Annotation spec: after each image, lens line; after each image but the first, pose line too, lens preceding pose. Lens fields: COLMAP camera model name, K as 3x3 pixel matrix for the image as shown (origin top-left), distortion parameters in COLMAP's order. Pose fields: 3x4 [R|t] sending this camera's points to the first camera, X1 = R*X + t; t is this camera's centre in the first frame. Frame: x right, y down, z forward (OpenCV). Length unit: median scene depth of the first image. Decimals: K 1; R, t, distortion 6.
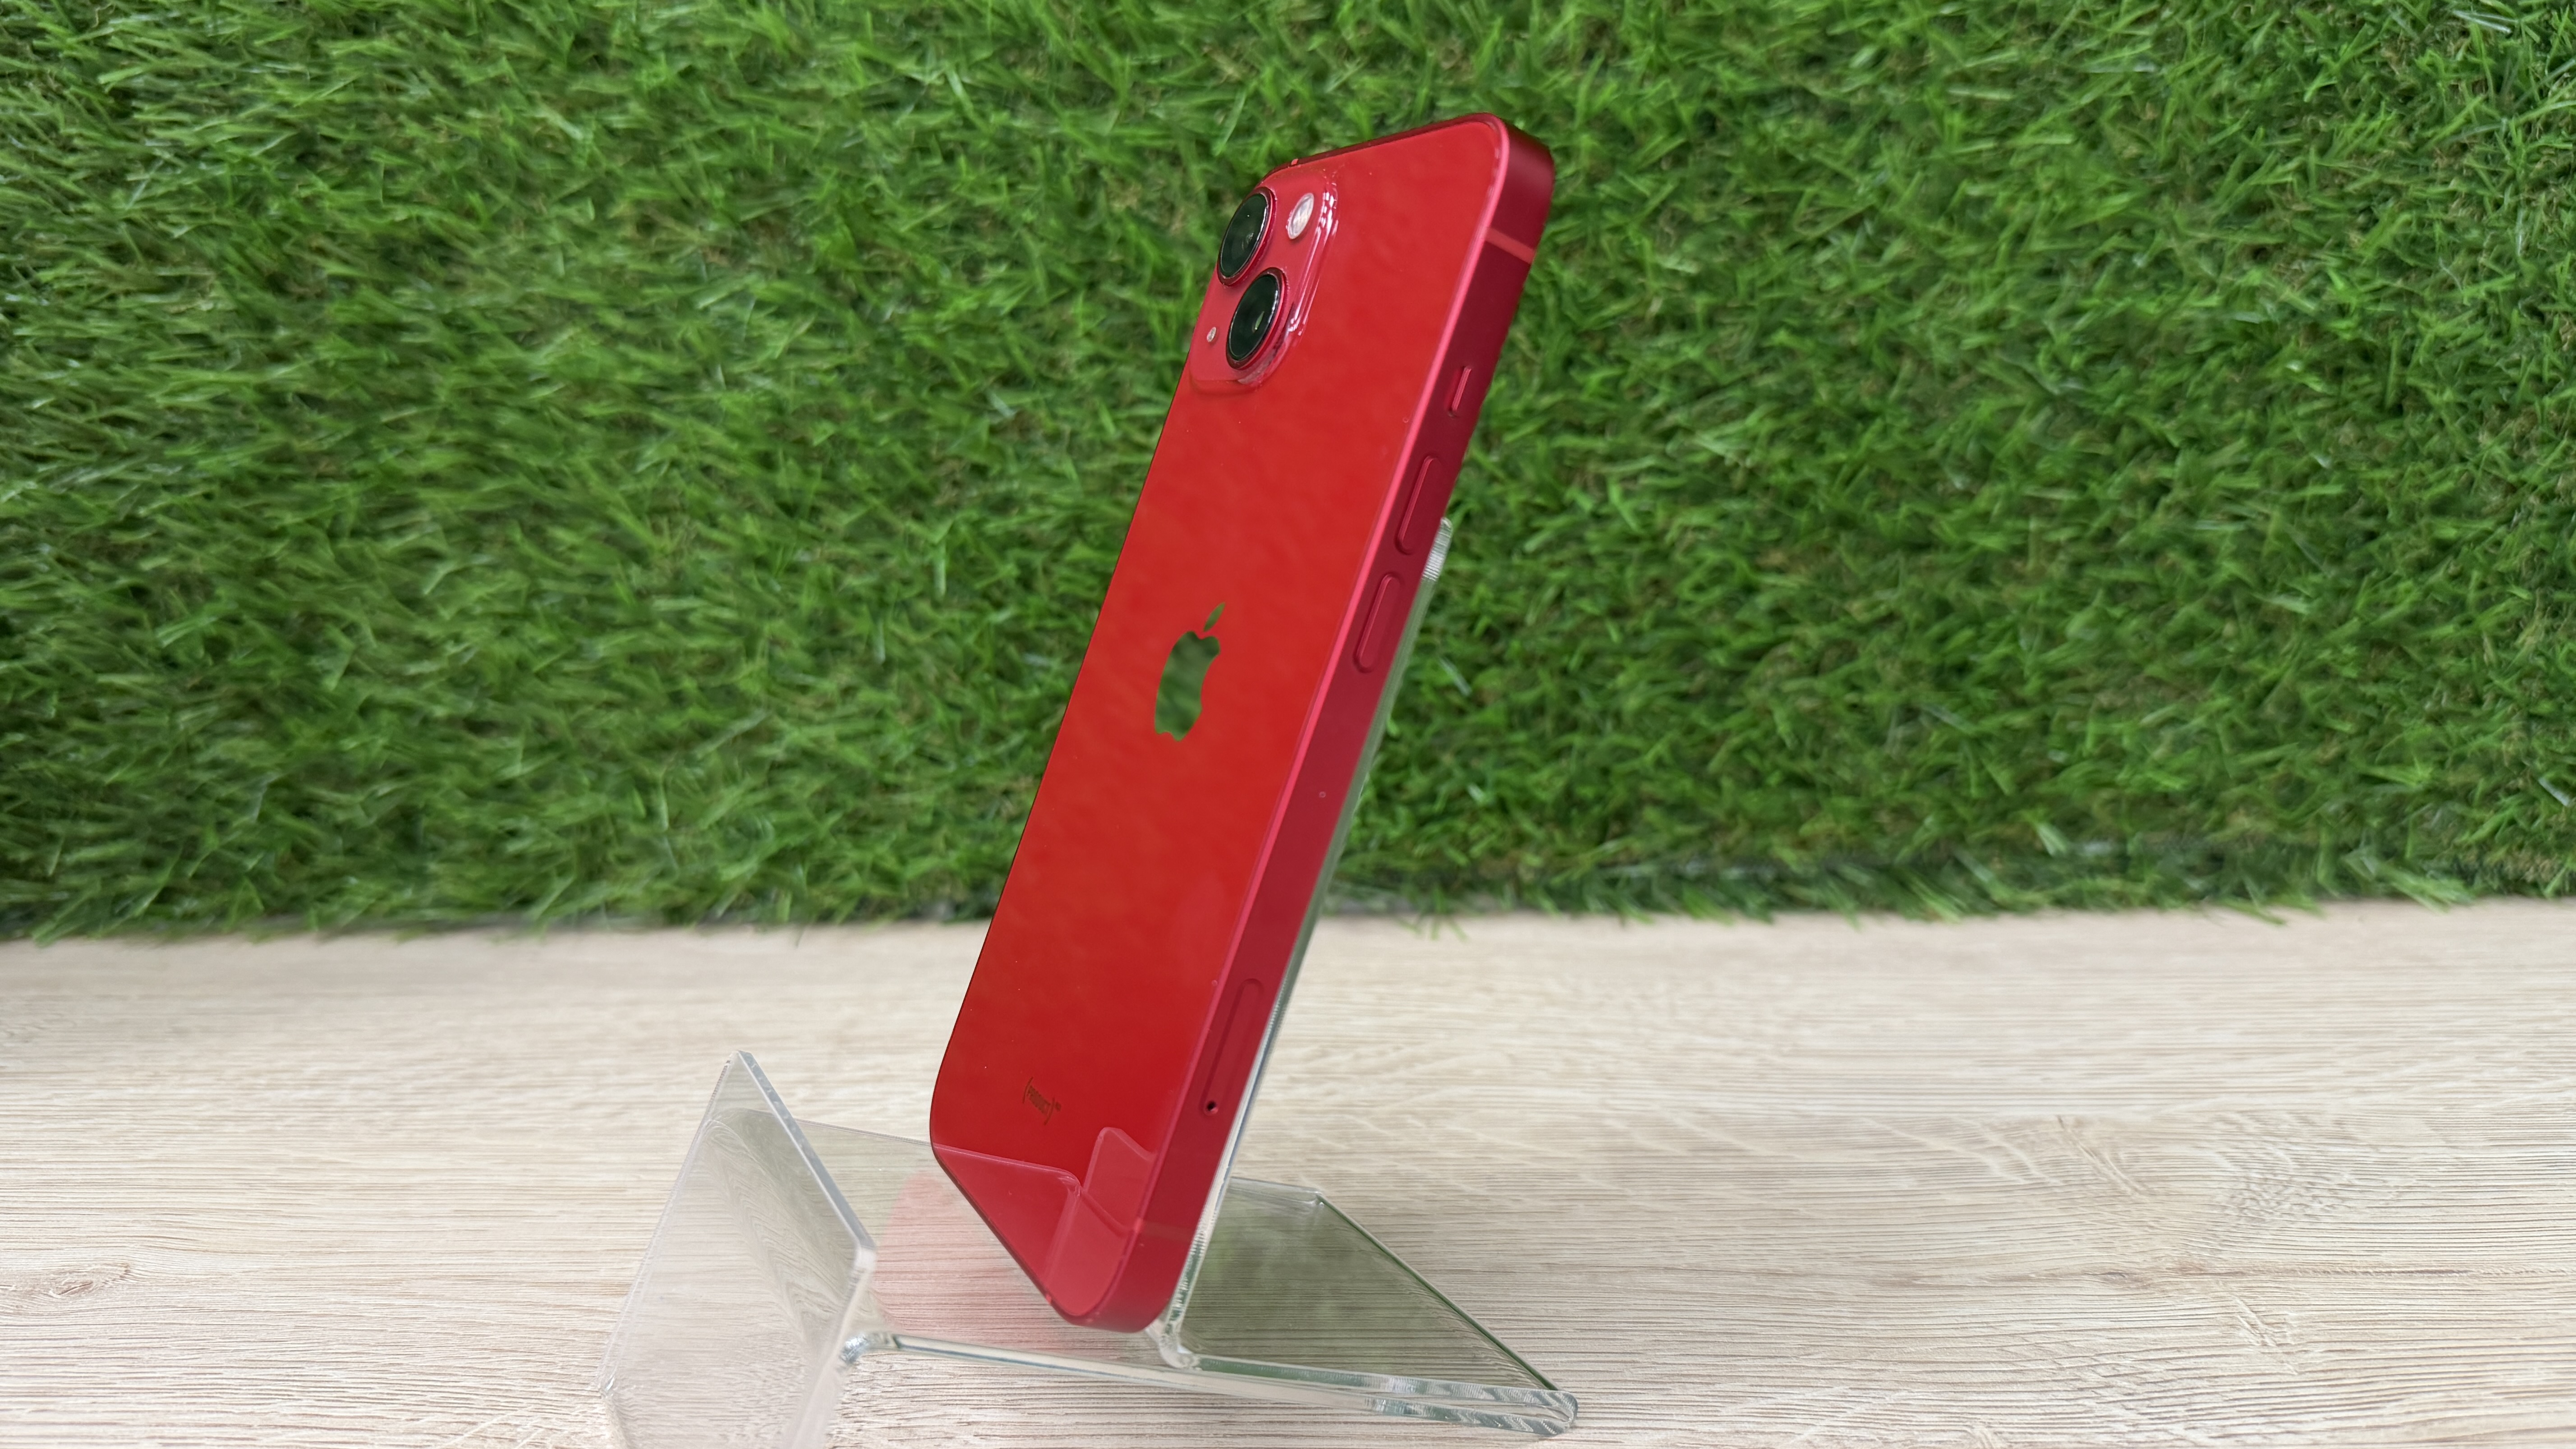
lens RADIAL K [[1910.2, 0, 1289.6], [0, 1910.2, 734.6], [0, 0, 1]] dist [-0.037613, 0.009249]
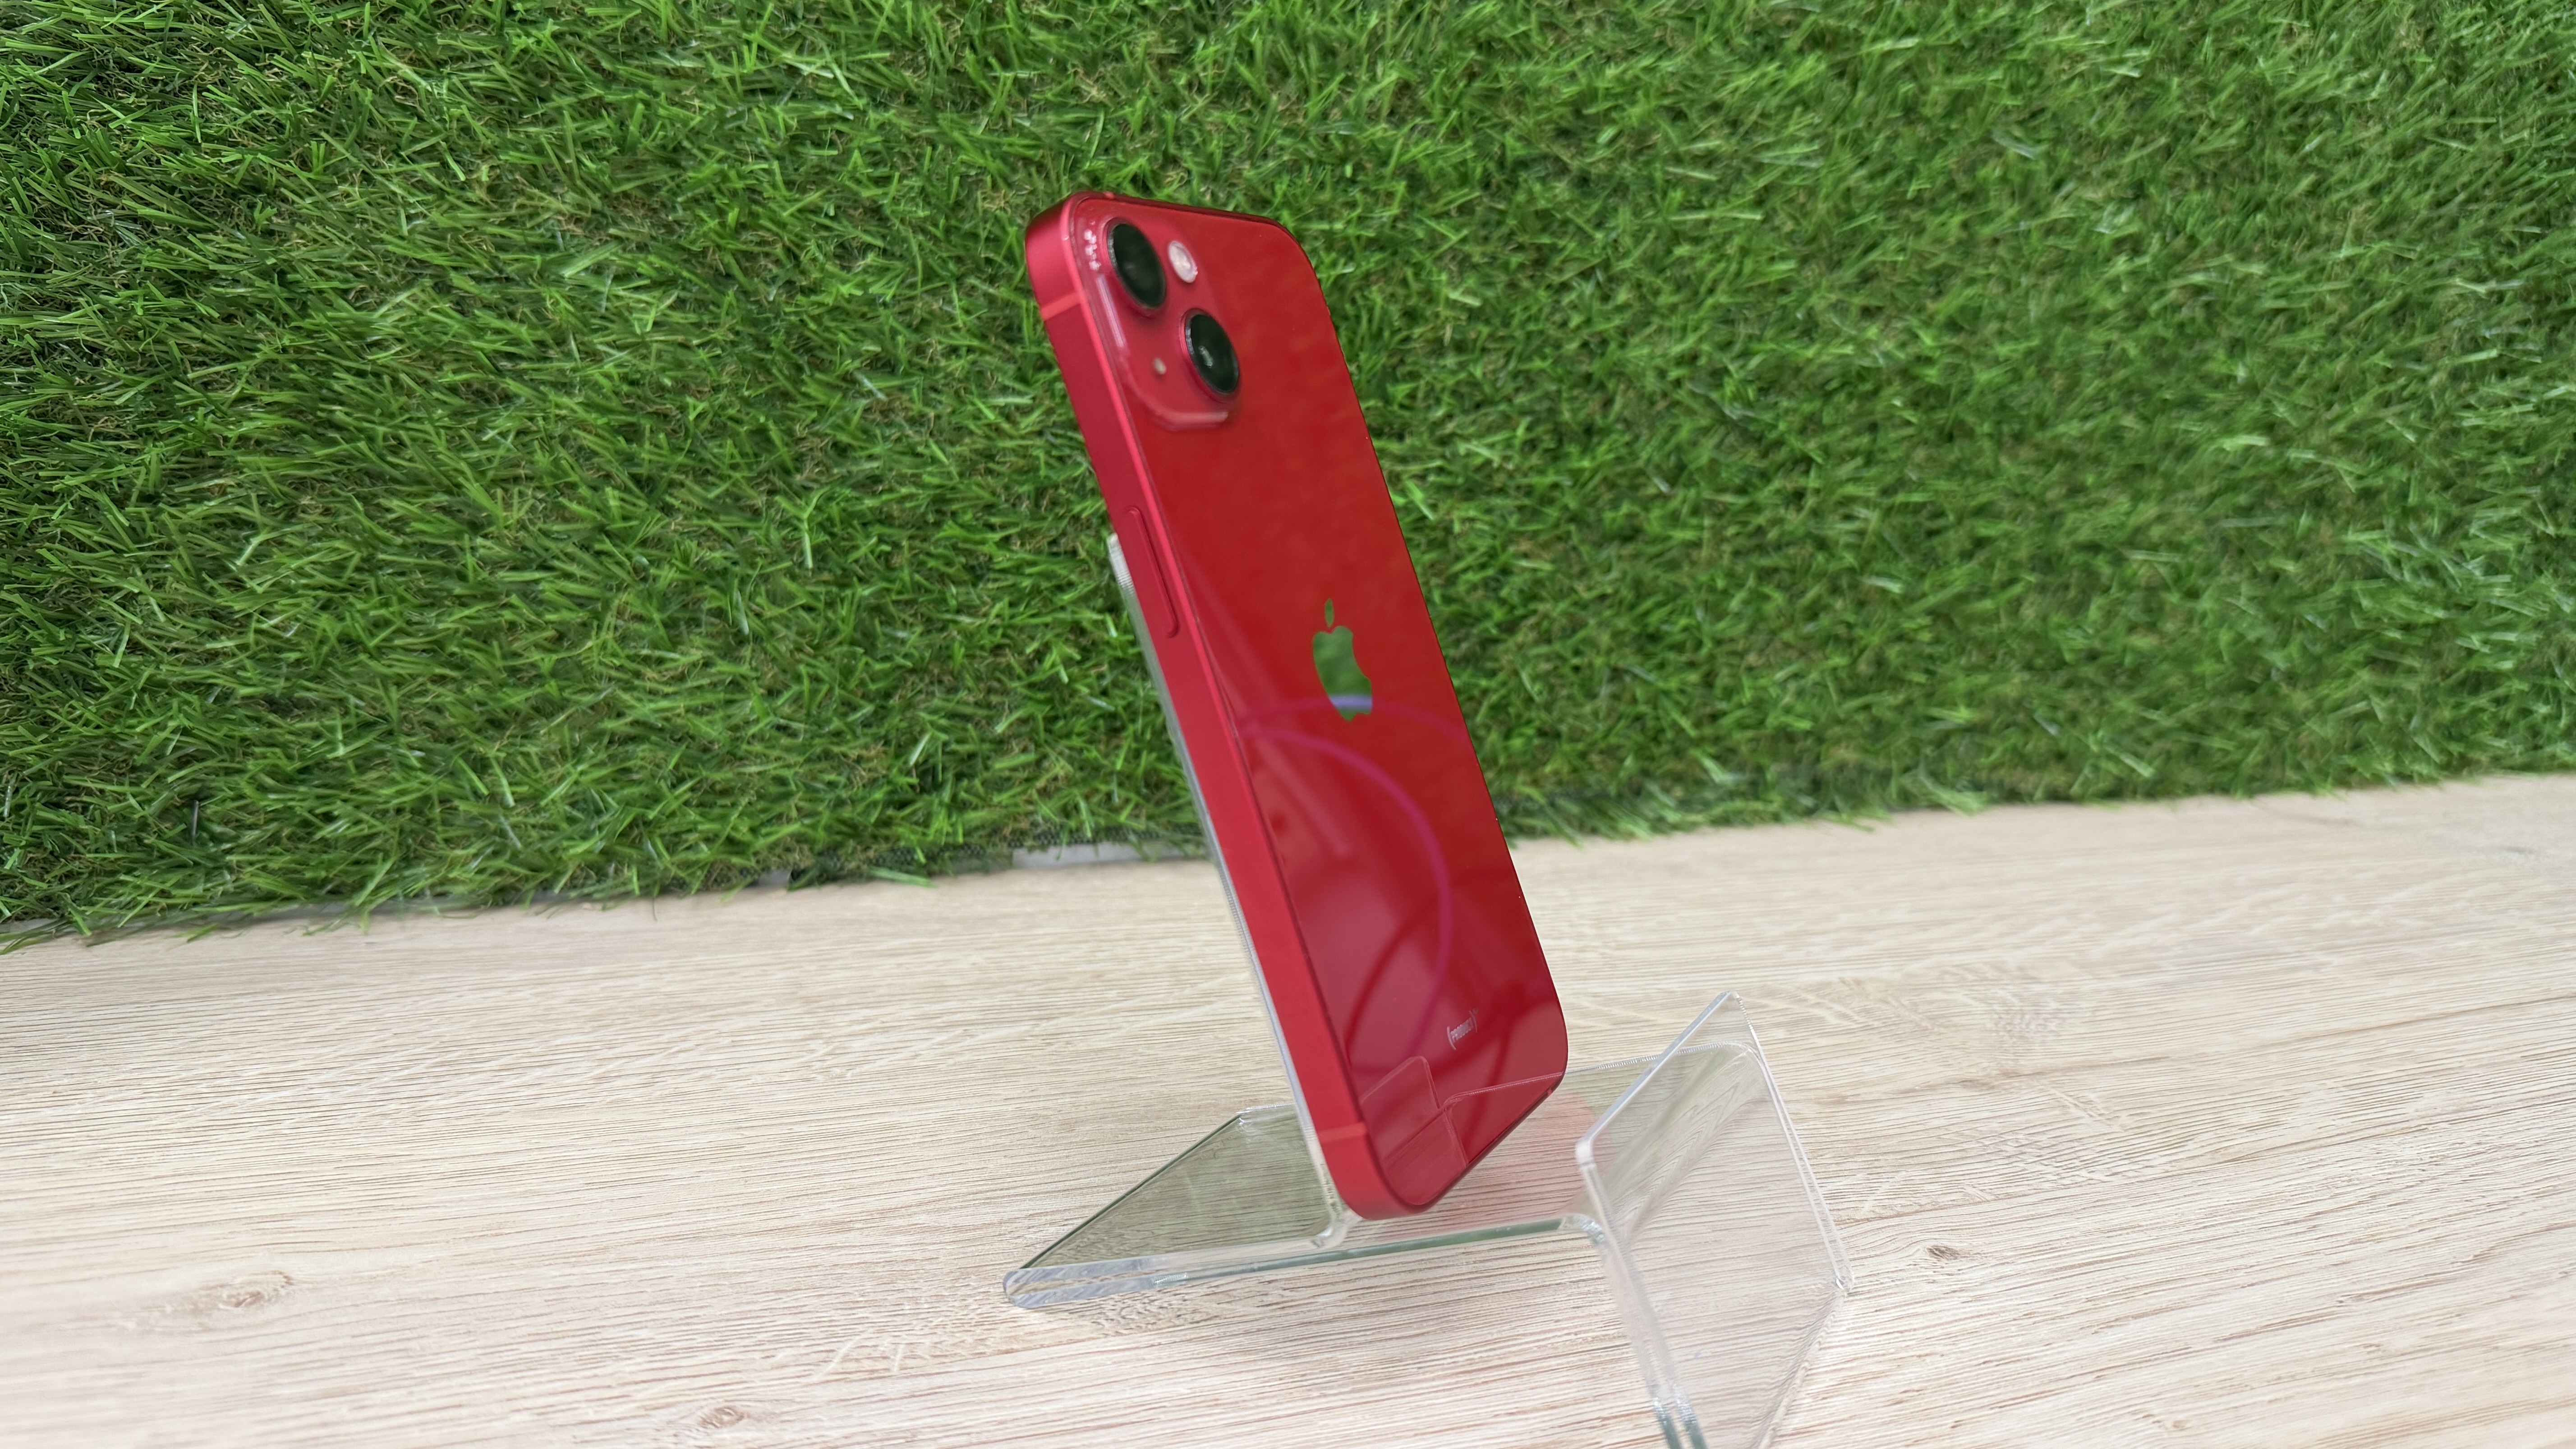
lens RADIAL K [[1896.3, 0, 1285.3], [0, 1896.3, 727.5], [0, 0, 1]] dist [-0.024528, -0.001246]
pose [[0.928763, -0.023330, 0.369939, -0.331537], [0.016425, 0.999627, 0.021805, -0.006071], [-0.370309, -0.014175, 0.928800, -0.053505]]
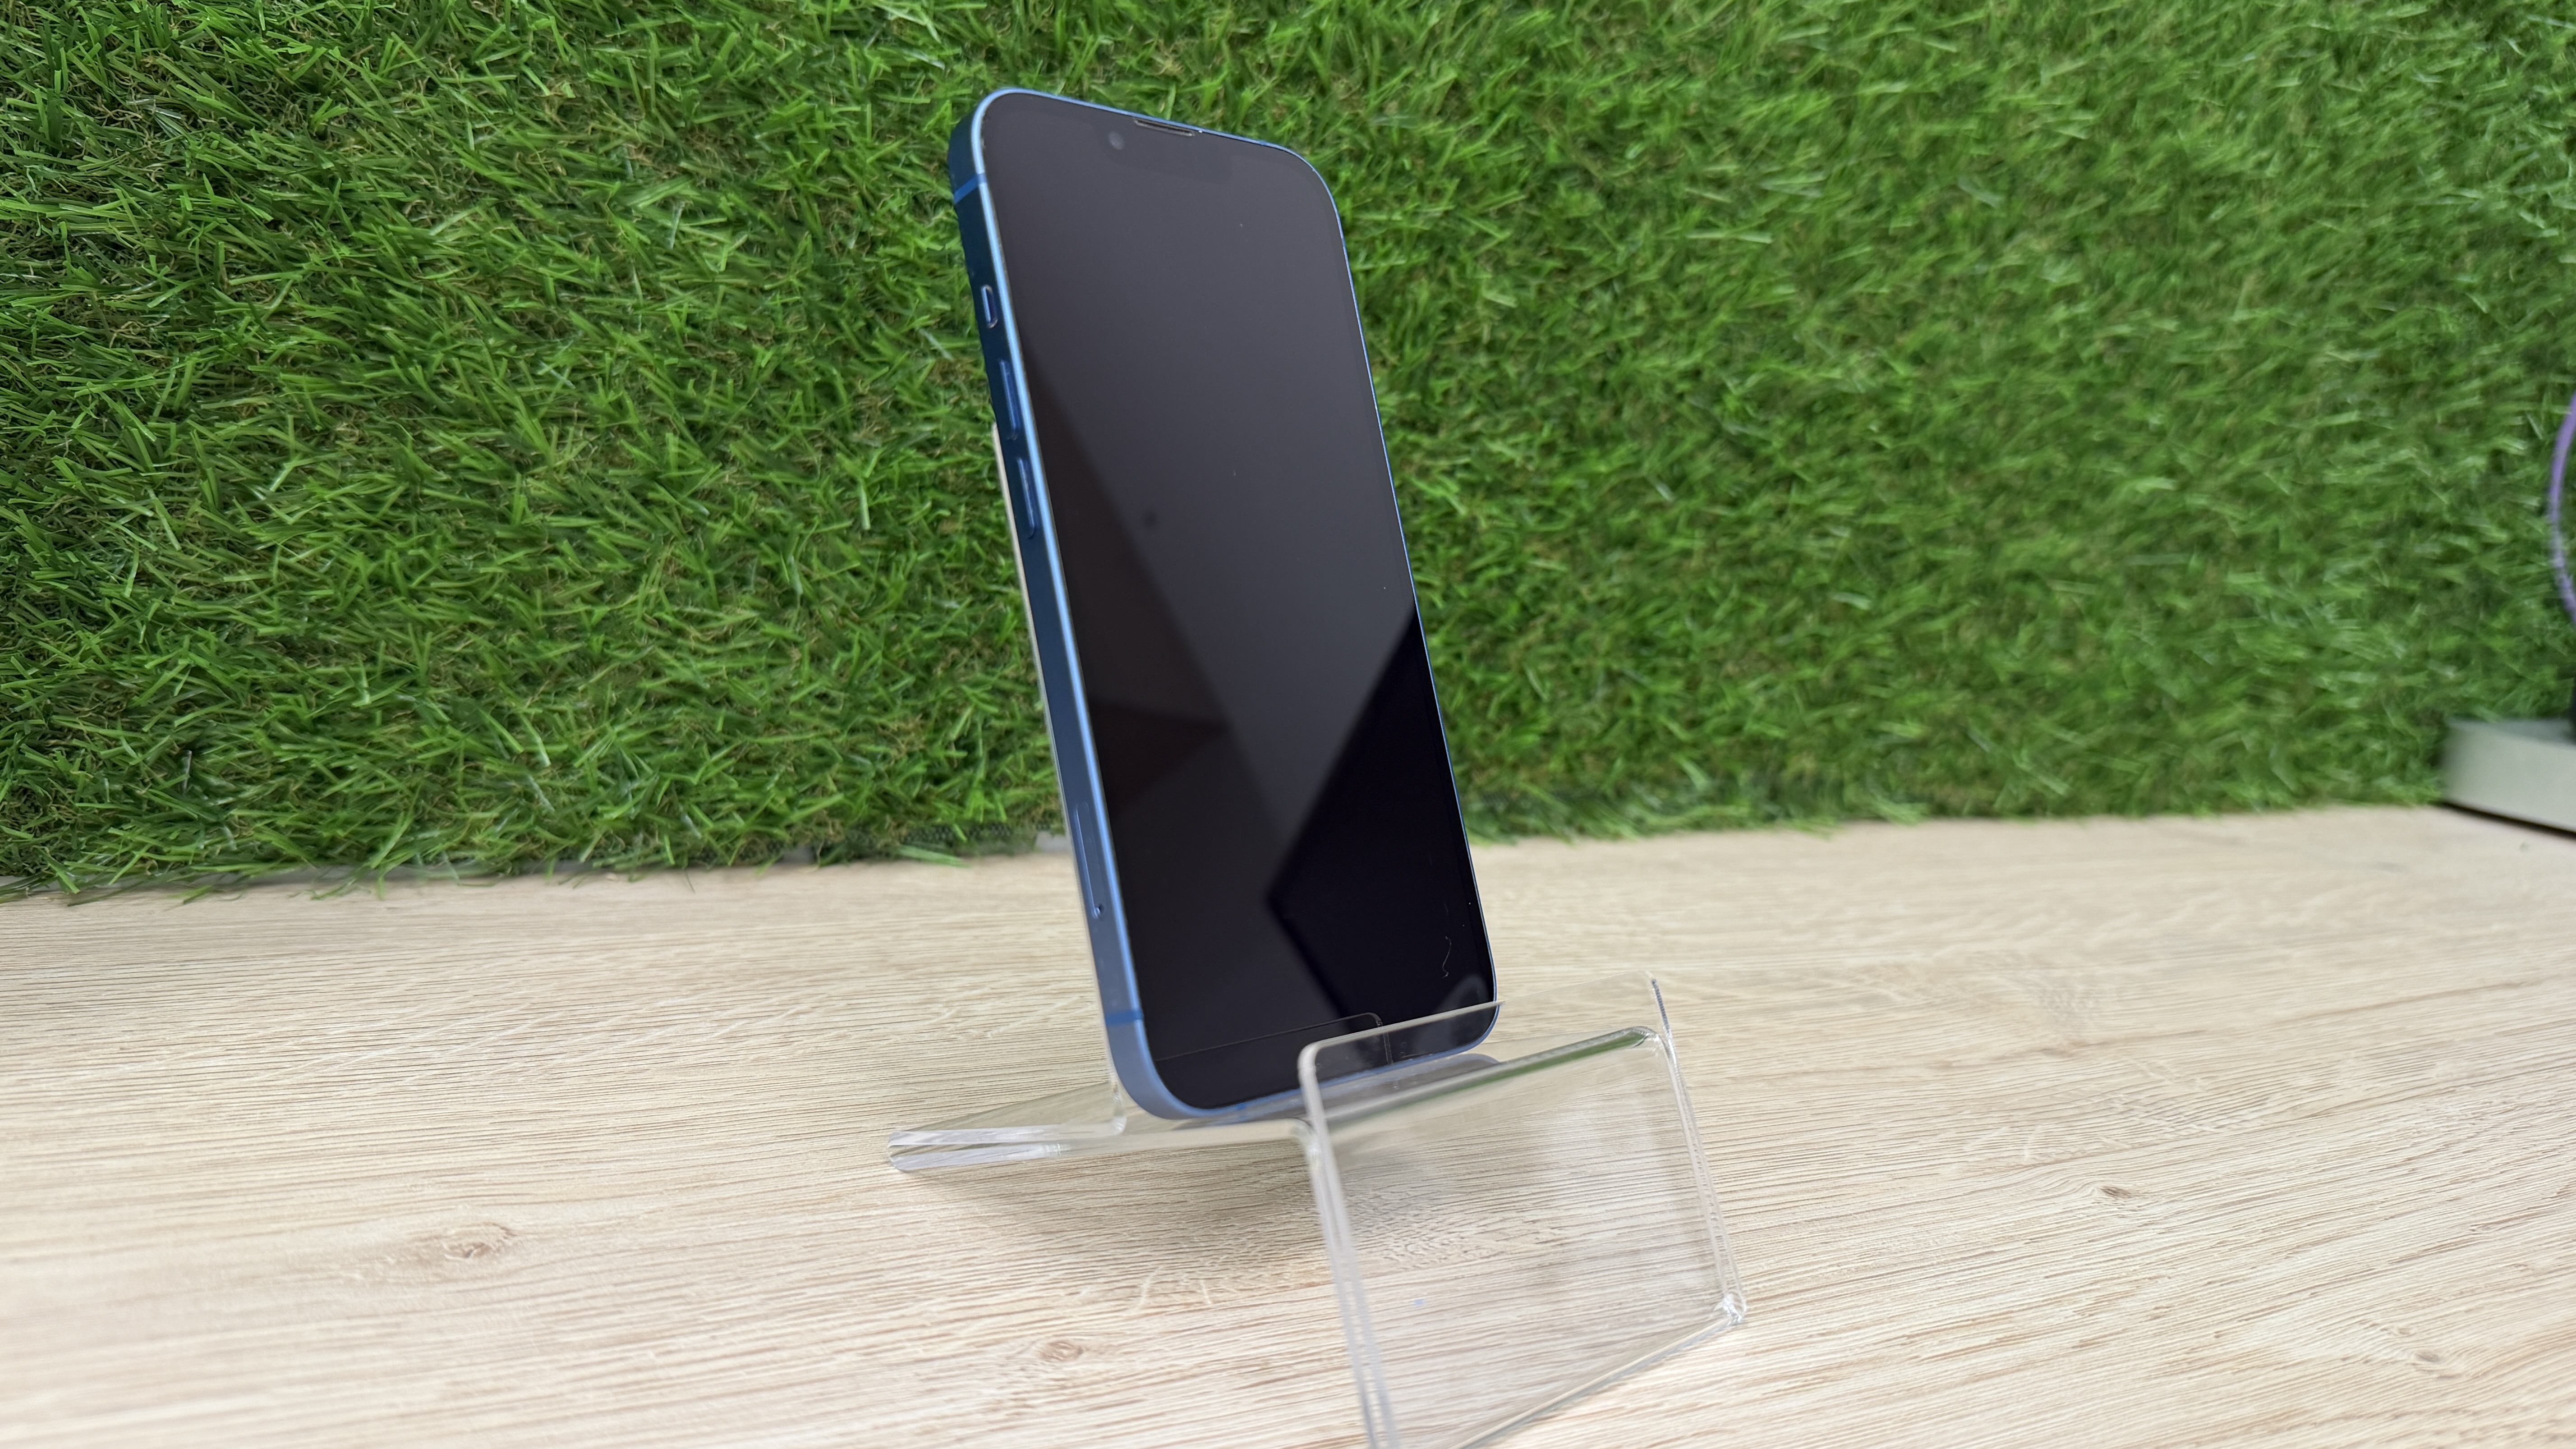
lens RADIAL K [[1898.1, 0, 1275.3], [0, 1898.1, 738.2], [0, 0, 1]] dist [-0.019478, -0.006053]
pose [[0.862456, 0.009825, 0.506036, -0.509959], [-0.010607, 0.999943, -0.001336, 0.034972], [-0.506020, -0.004215, 0.862511, 0.034278]]
